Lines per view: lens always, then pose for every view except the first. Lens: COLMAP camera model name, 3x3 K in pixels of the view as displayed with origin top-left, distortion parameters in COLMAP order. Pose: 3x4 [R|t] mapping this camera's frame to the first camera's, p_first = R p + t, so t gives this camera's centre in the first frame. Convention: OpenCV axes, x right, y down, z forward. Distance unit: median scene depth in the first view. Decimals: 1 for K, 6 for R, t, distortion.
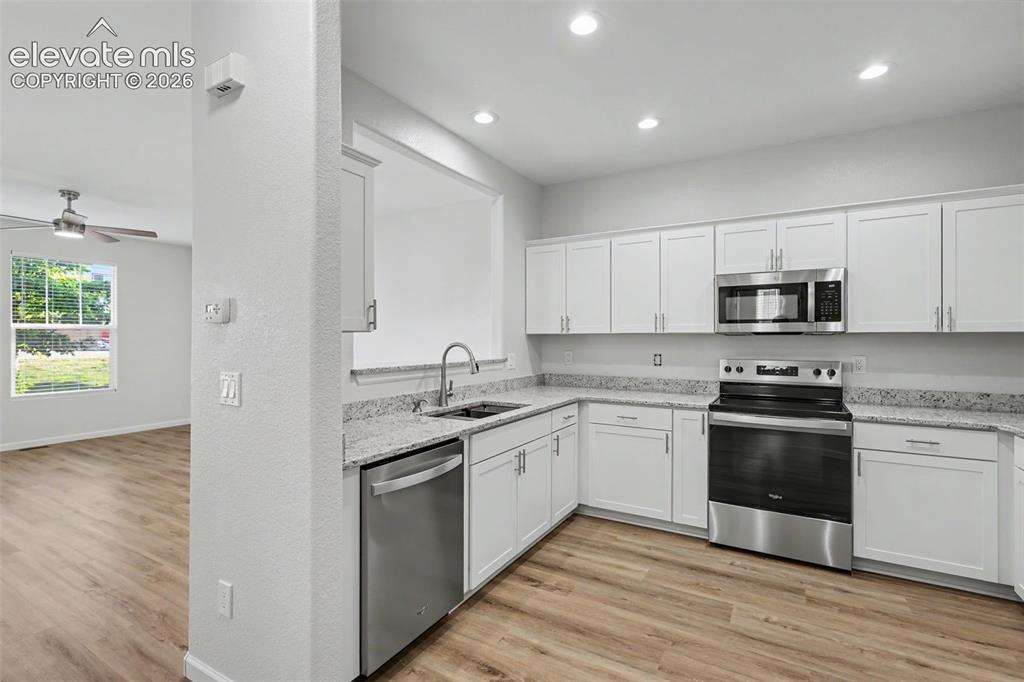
lens RADIAL K [[478.5, 0, 510.6], [0, 478.5, 337.1], [0, 0, 1]] dist [-0.000601, 0.000569]
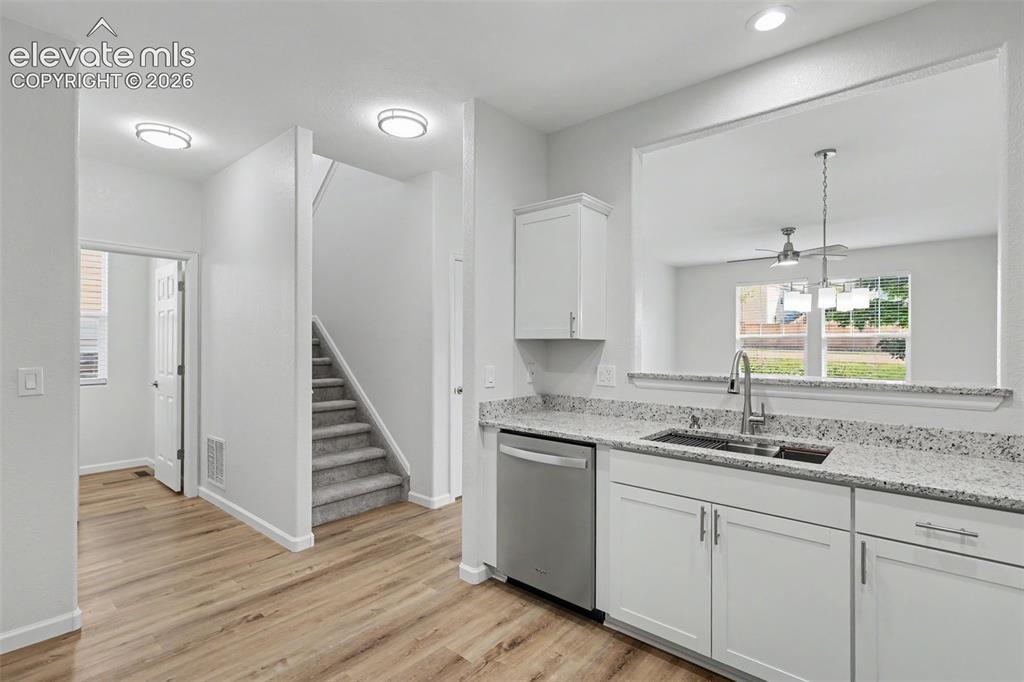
lens RADIAL K [[464.5, 0, 518.1], [0, 464.5, 362.0], [0, 0, 1]] dist [0.000294, 0.000099]
pose [[-0.148212, 0.038577, -0.988203, 0.688837], [-0.002264, 0.999223, 0.039347, 0.001503], [0.988953, 0.008069, -0.148010, 0.803485]]
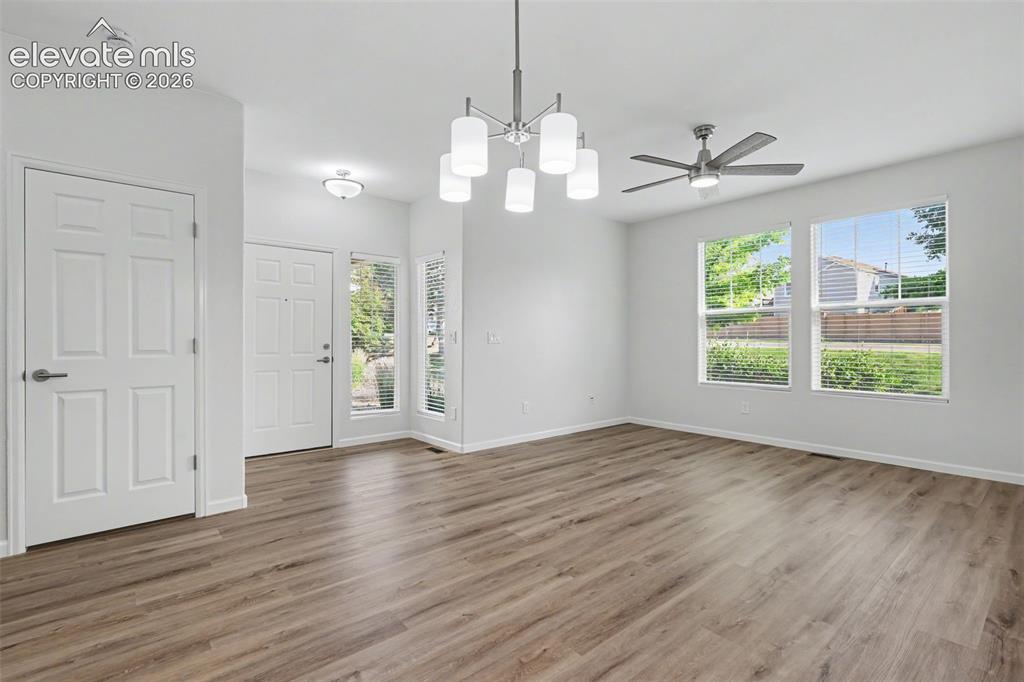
lens RADIAL K [[471.4, 0, 512.0], [0, 471.4, 341.0], [0, 0, 1]] dist [-0.002057, -0.000049]
pose [[-0.327027, 0.002915, -0.945011, -0.140506], [-0.000348, 0.999995, 0.003205, 0.075395], [0.945015, 0.001377, -0.327024, 1.606050]]
